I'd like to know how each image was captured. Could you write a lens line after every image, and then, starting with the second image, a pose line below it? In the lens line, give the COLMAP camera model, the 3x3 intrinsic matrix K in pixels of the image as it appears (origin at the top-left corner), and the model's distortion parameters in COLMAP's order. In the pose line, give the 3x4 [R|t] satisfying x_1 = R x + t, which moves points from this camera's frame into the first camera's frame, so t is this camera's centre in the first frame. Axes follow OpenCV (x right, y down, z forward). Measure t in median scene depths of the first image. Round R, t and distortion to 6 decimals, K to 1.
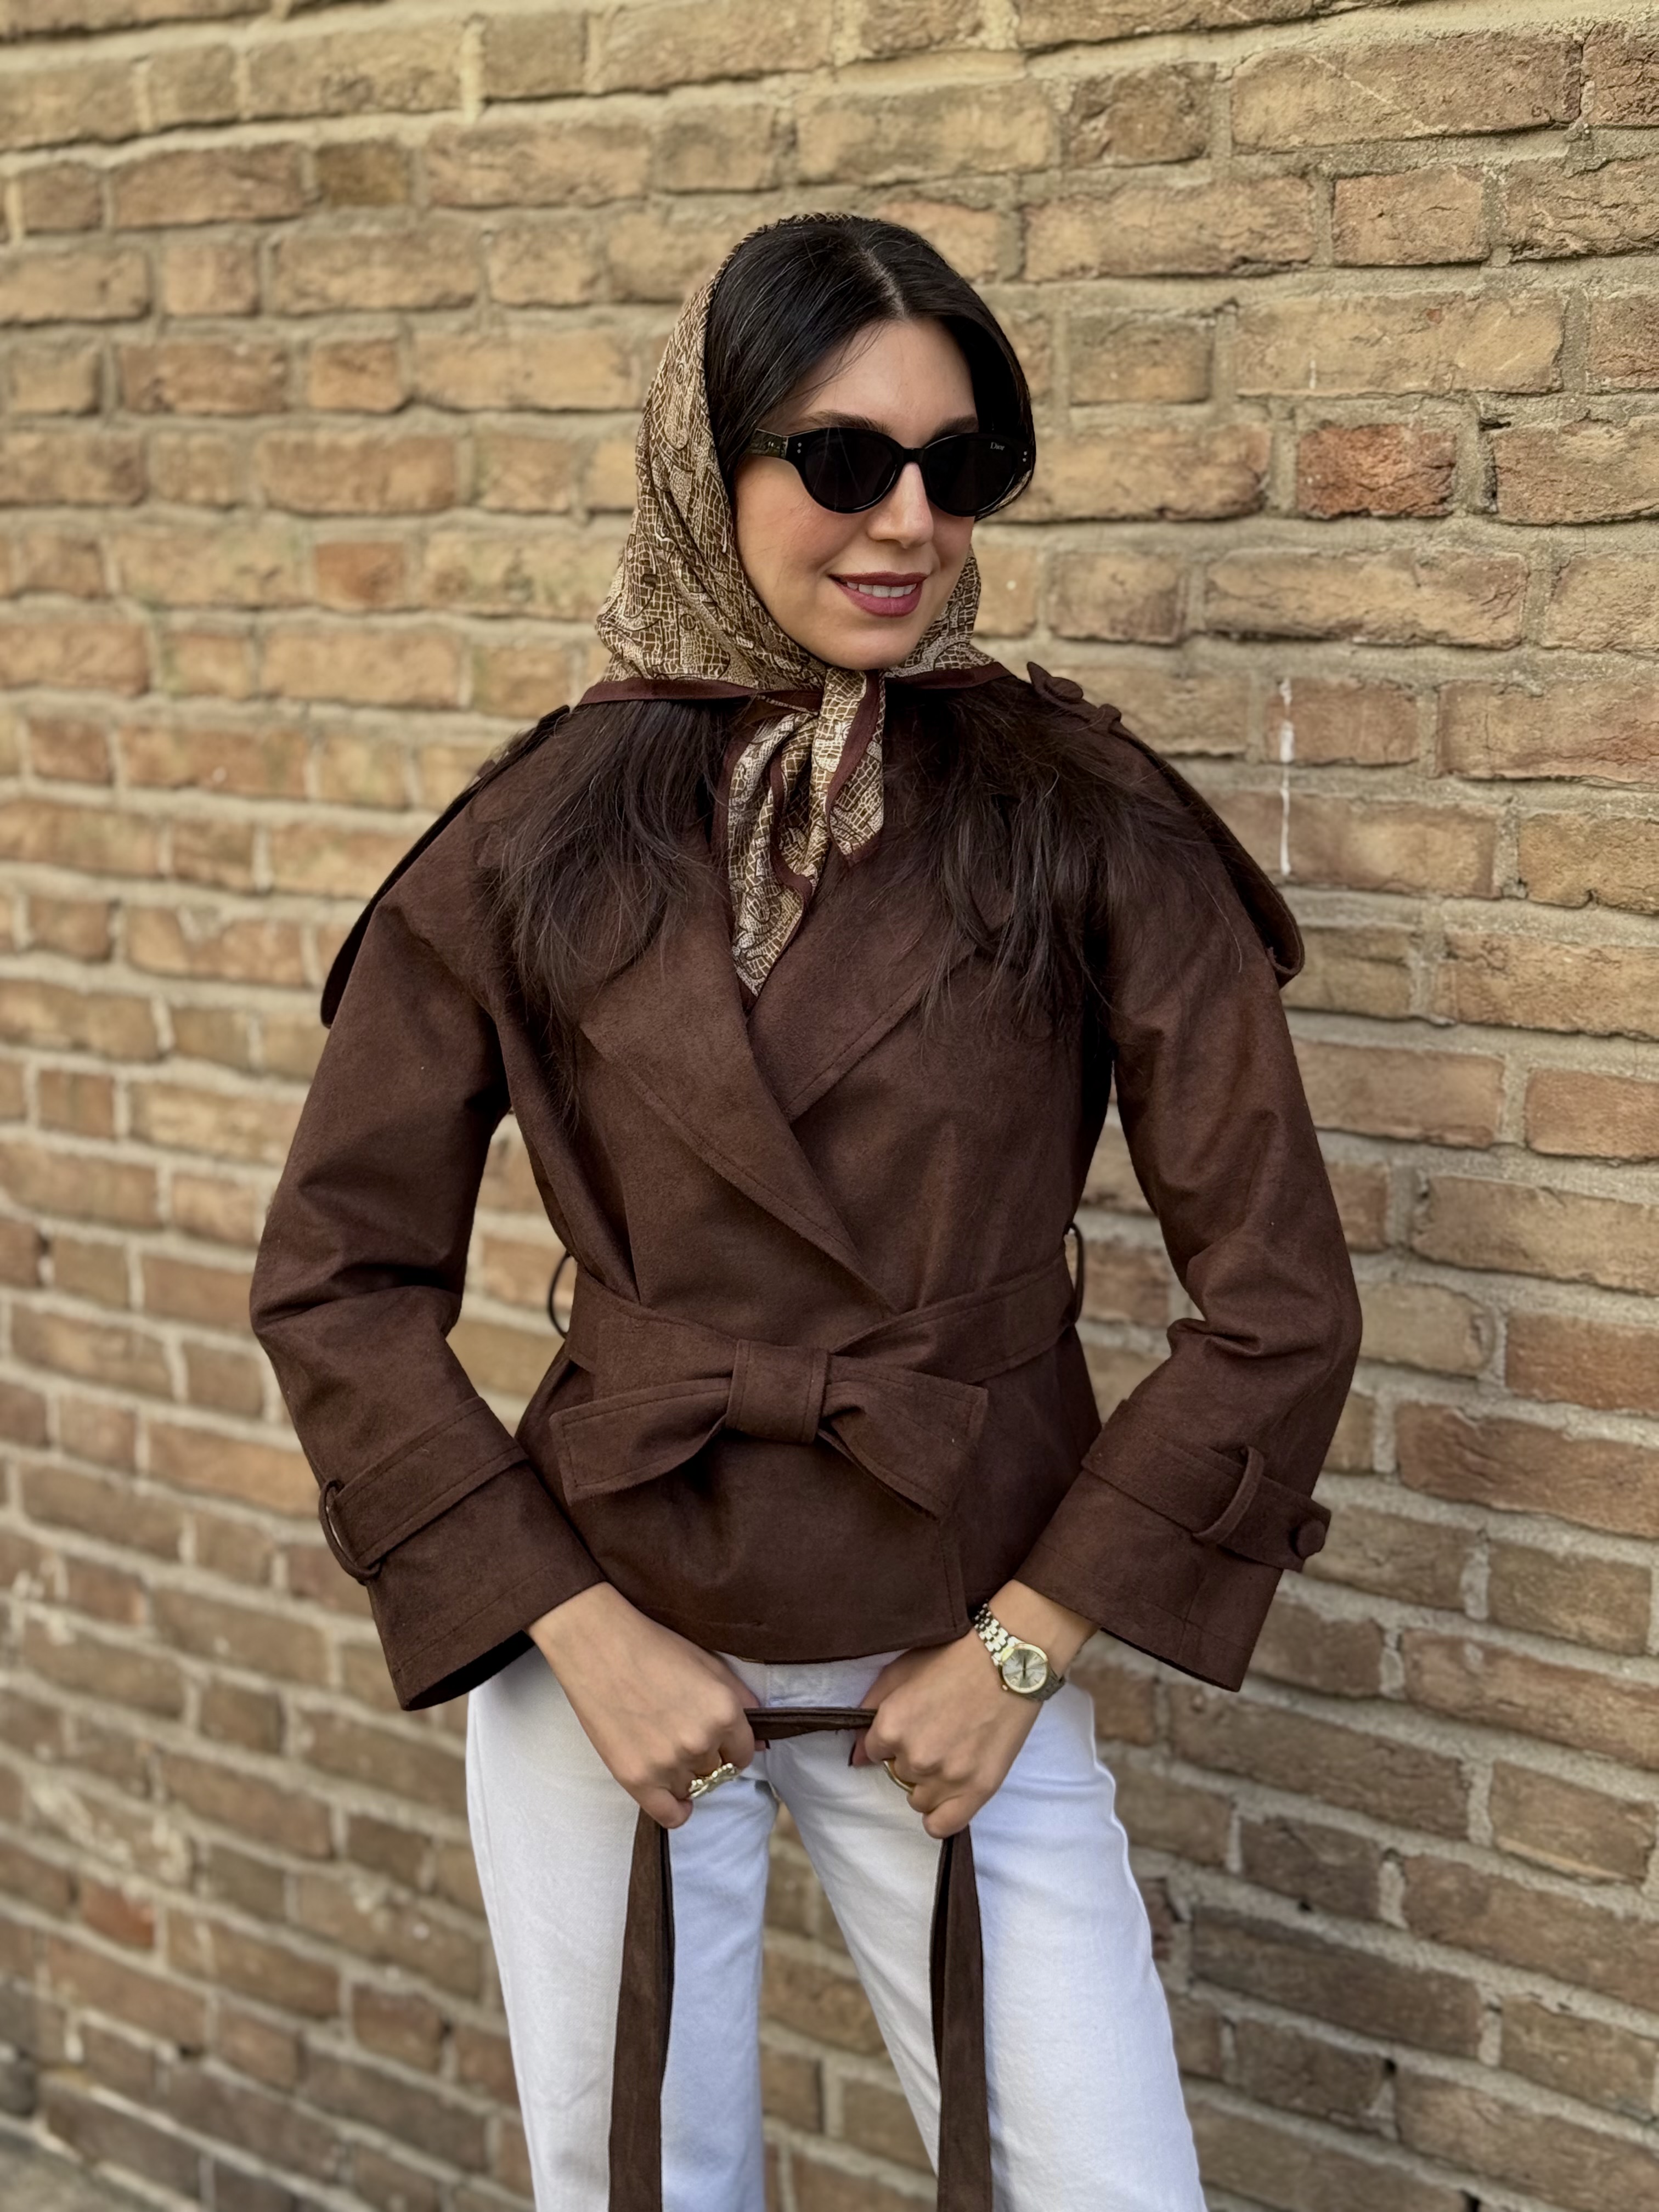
lens RADIAL K [[3125.6, 0, 825.3], [0, 3125.6, 1116.1], [0, 0, 1]] dist [0.095585, 0.000000]
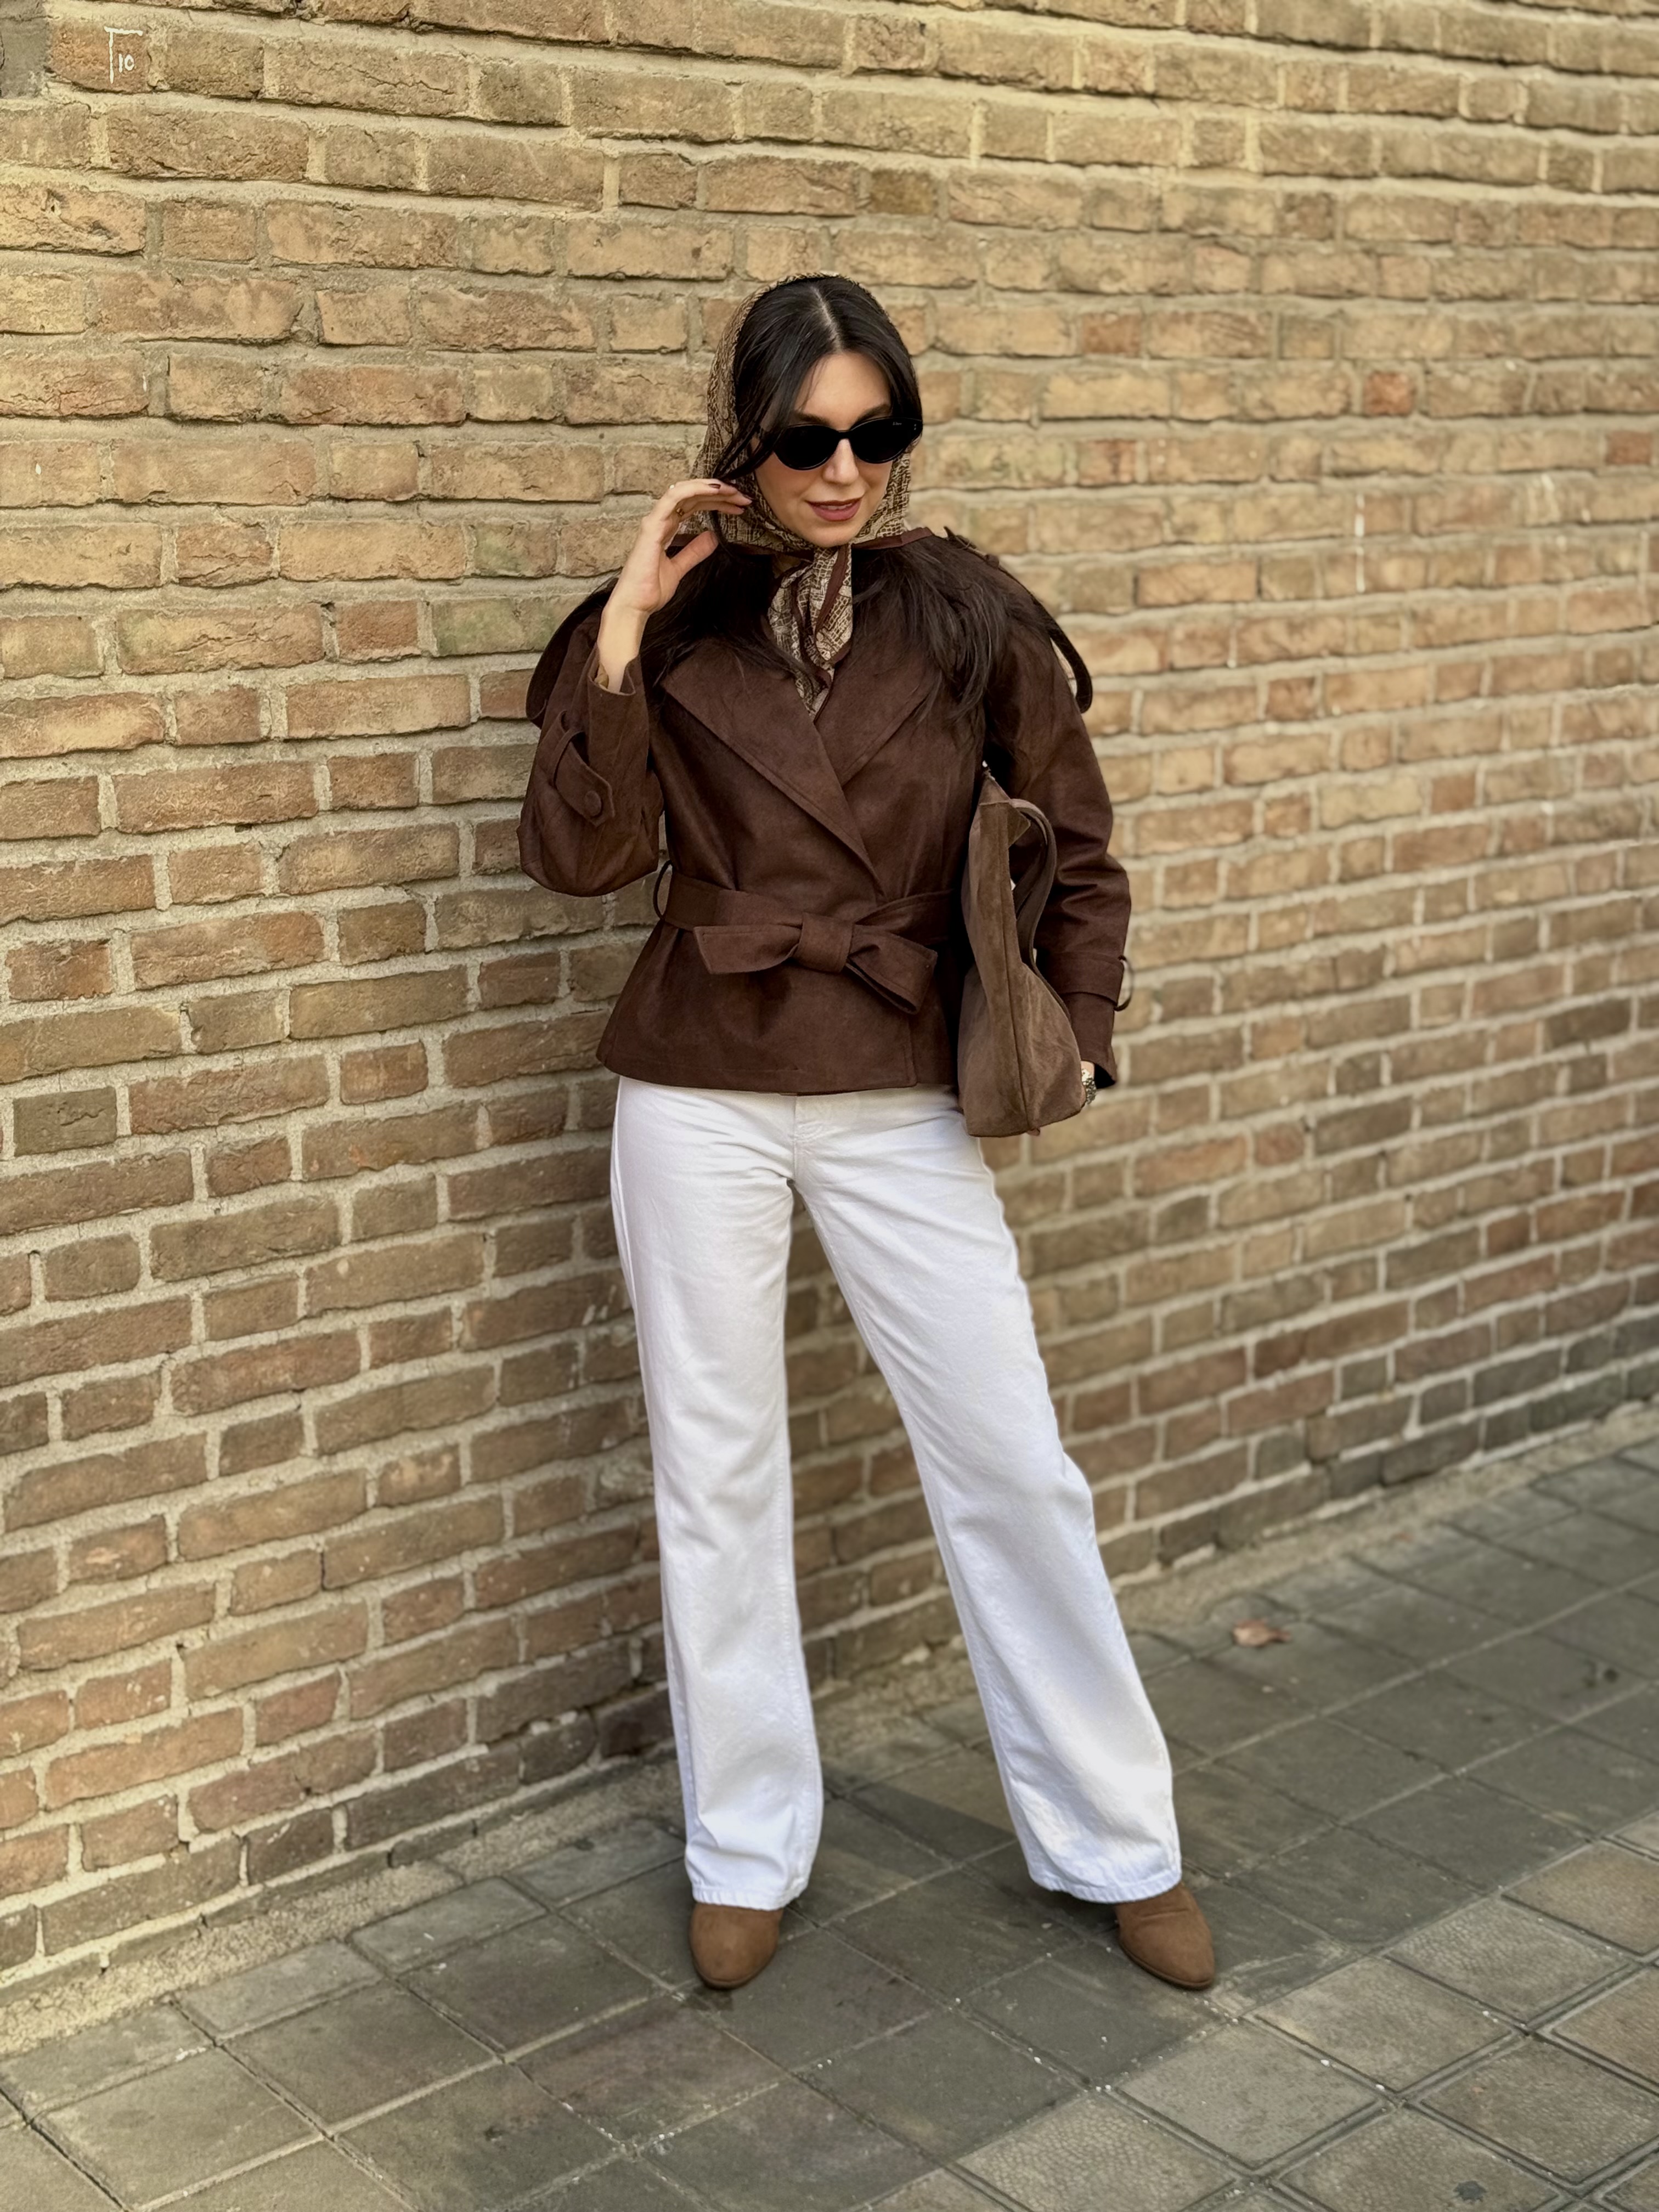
lens RADIAL K [[3125.6, 0, 818.2], [0, 3125.6, 1118.8], [0, 0, 1]] dist [0.095585, 0.000000]
pose [[0.212172, -0.229326, 0.949943, -1.932246], [0.182727, 0.964241, 0.191965, -0.199392], [-0.959997, 0.132850, 0.246489, 0.855181]]
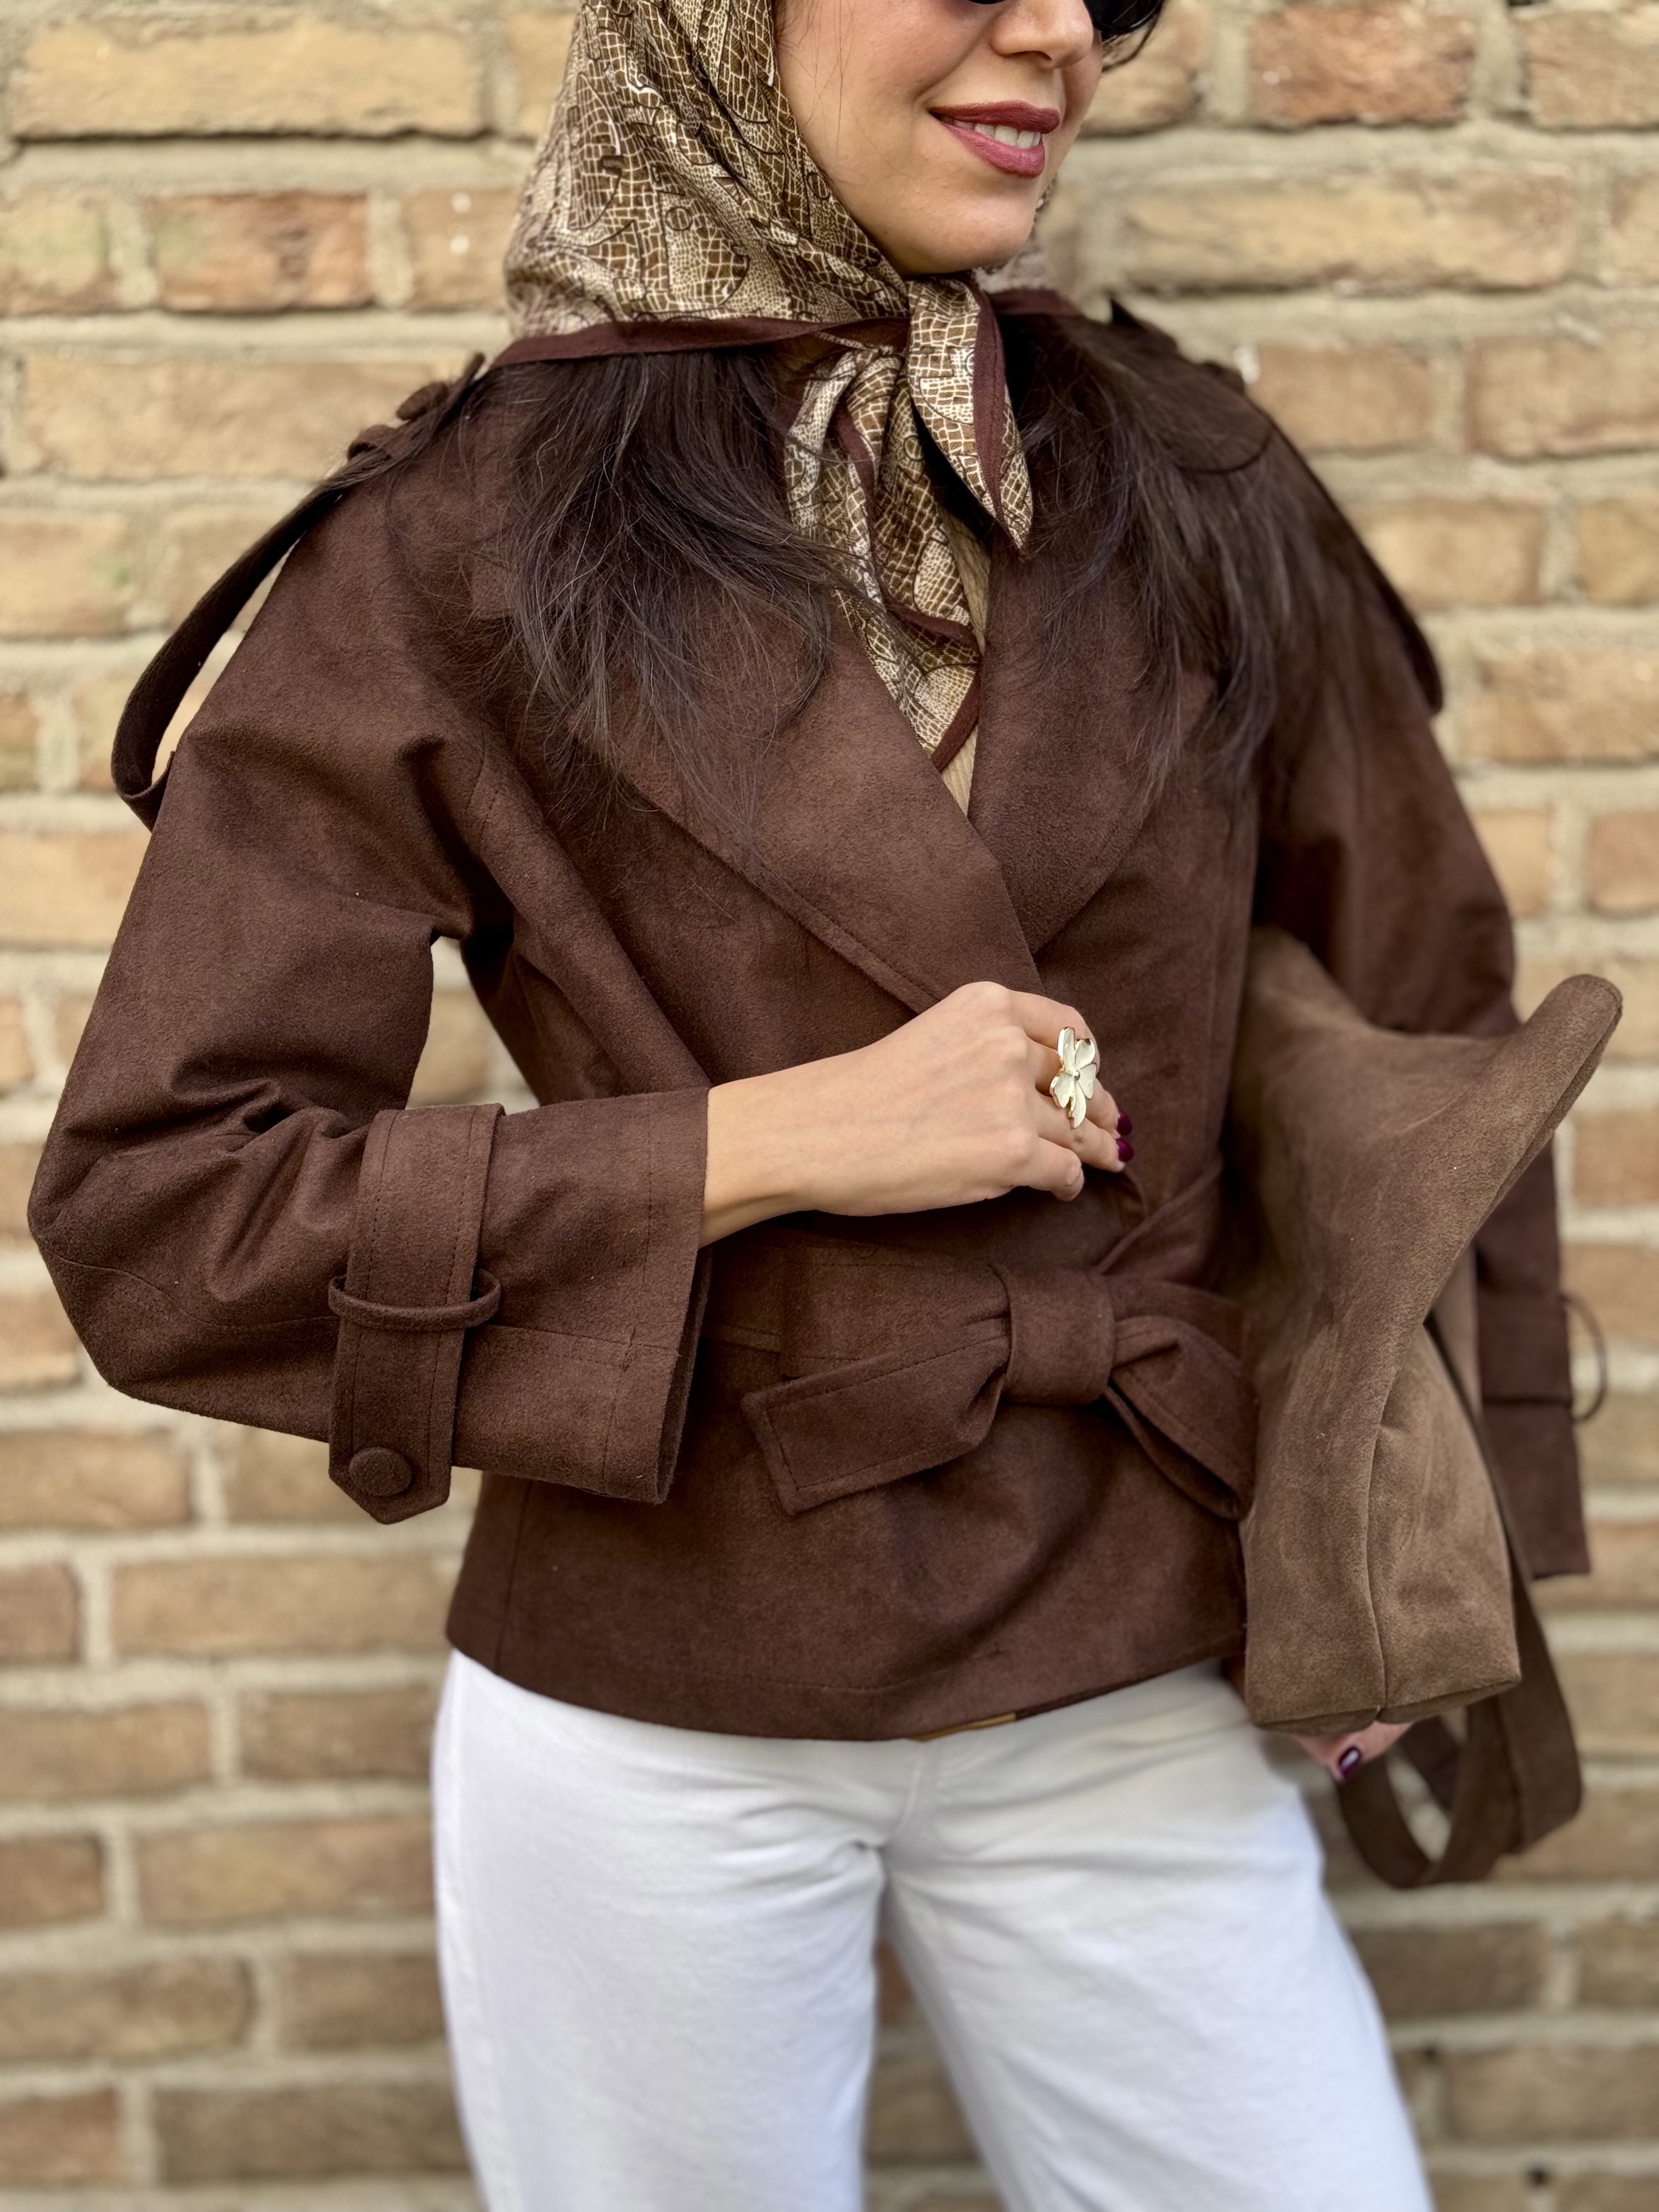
lens RADIAL K [[3125.6, 0, 836.9], [0, 3125.6, 1102.0], [0, 0, 1]] dist [0.095585, 0.000000]
pose [[0.783415, -0.149333, 0.603291, -0.410223], [0.138457, 0.988245, 0.064825, -0.019132], [-0.605880, 0.032745, 0.794882, 0.437666]]
